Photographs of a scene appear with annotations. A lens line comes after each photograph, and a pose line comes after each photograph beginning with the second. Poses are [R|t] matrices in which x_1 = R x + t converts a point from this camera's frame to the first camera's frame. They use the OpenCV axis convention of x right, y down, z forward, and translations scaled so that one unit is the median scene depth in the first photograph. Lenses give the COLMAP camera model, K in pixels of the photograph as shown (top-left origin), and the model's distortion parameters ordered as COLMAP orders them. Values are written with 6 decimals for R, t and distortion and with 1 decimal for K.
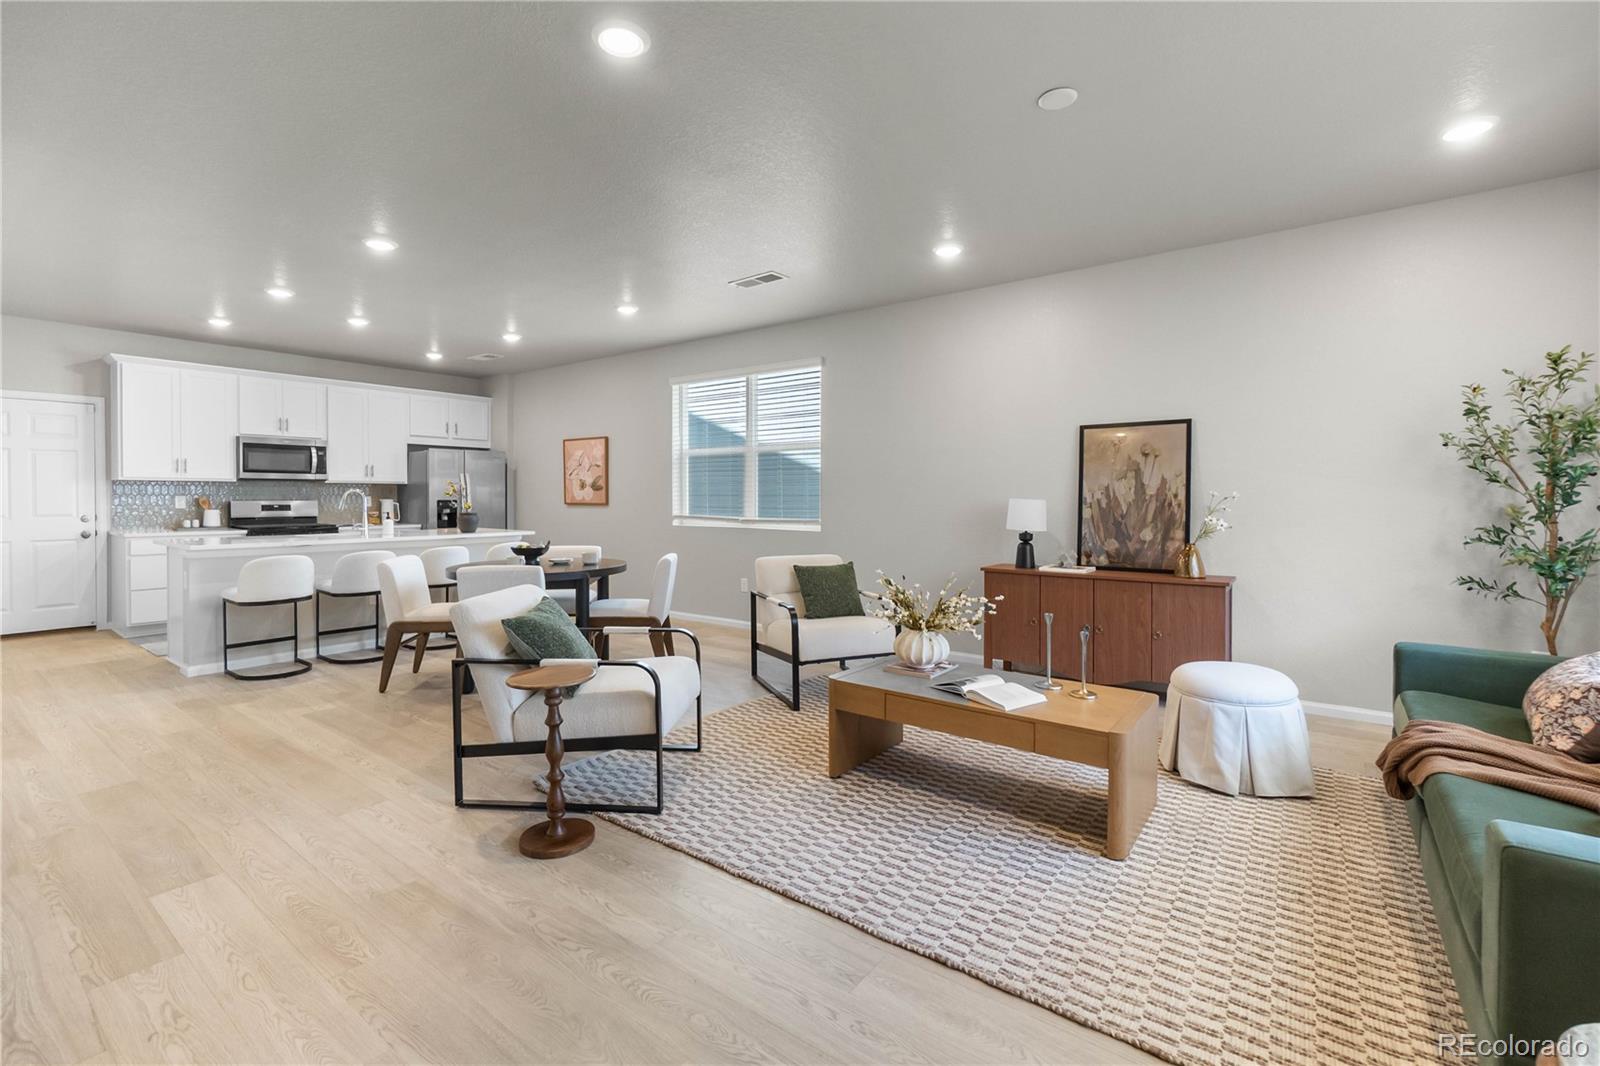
lens RADIAL K [[689.0, 0, 808.4], [0, 689.0, 507.2], [0, 0, 1]] dist [-0.006869, 0.000867]
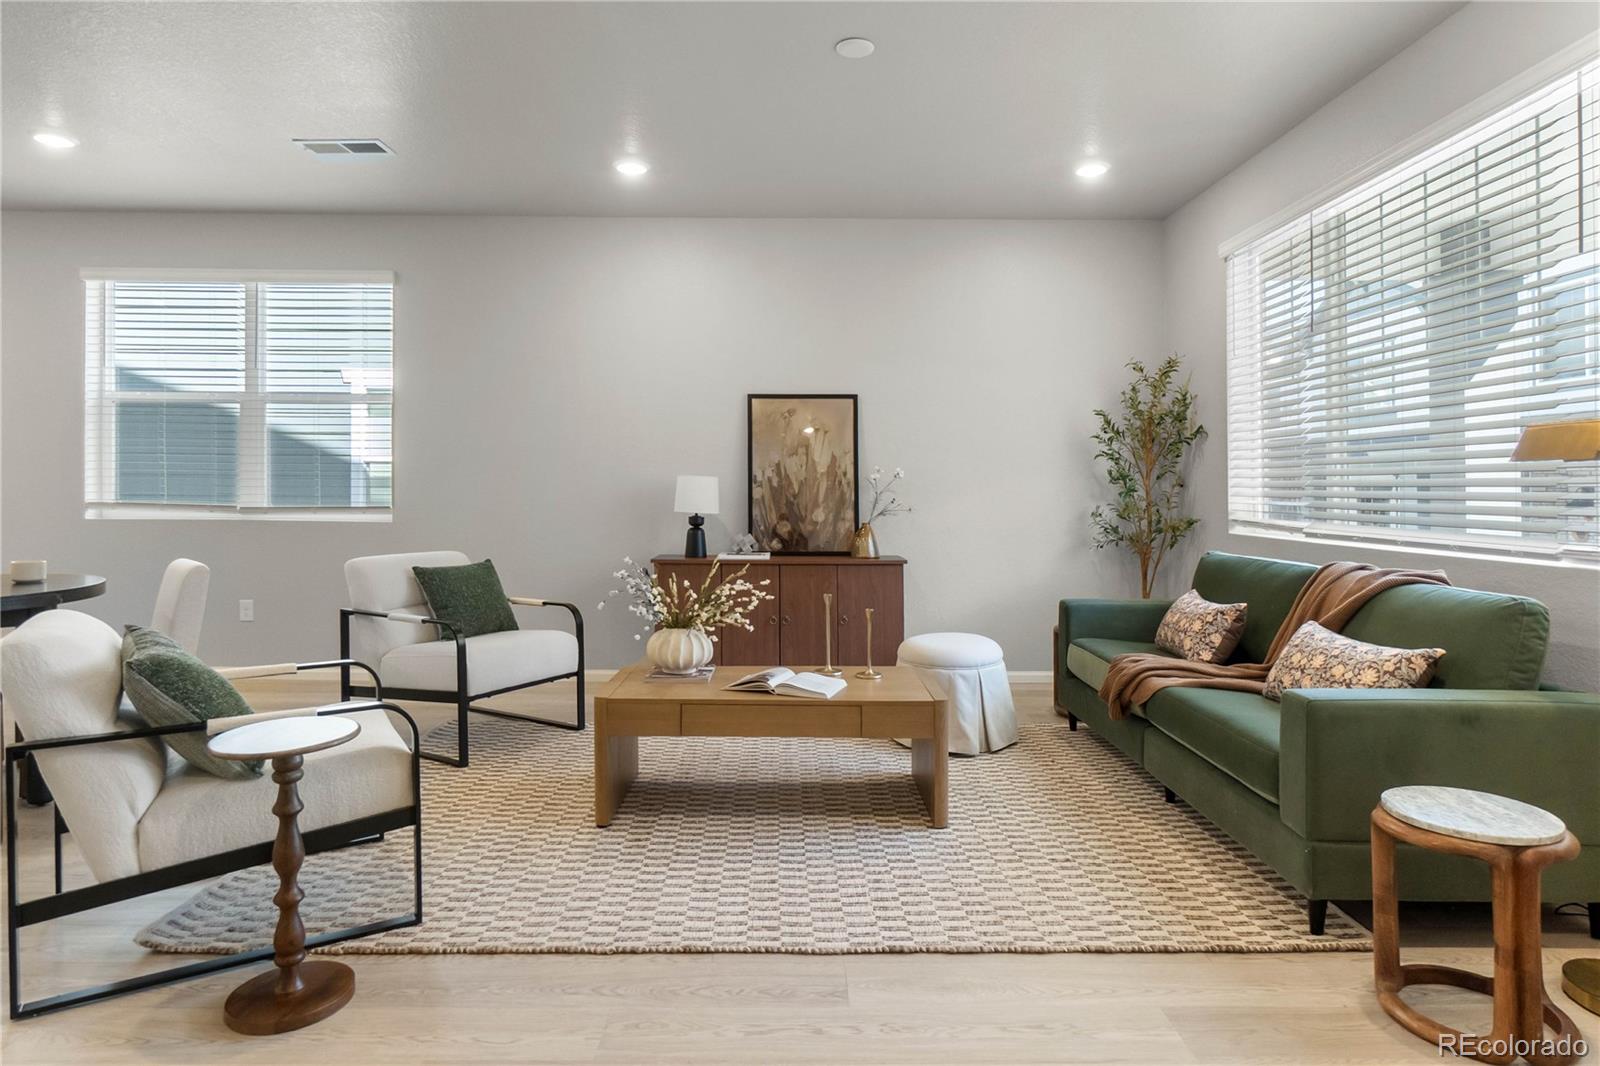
lens RADIAL K [[899.7, 0, 810.2], [0, 899.7, 484.4], [0, 0, 1]] dist [-0.006378, -0.001884]
pose [[0.795549, 0.006924, 0.605850, -0.245446], [0.003923, 0.999855, -0.016579, 0.017257], [-0.605877, 0.015567, 0.795406, 0.033641]]
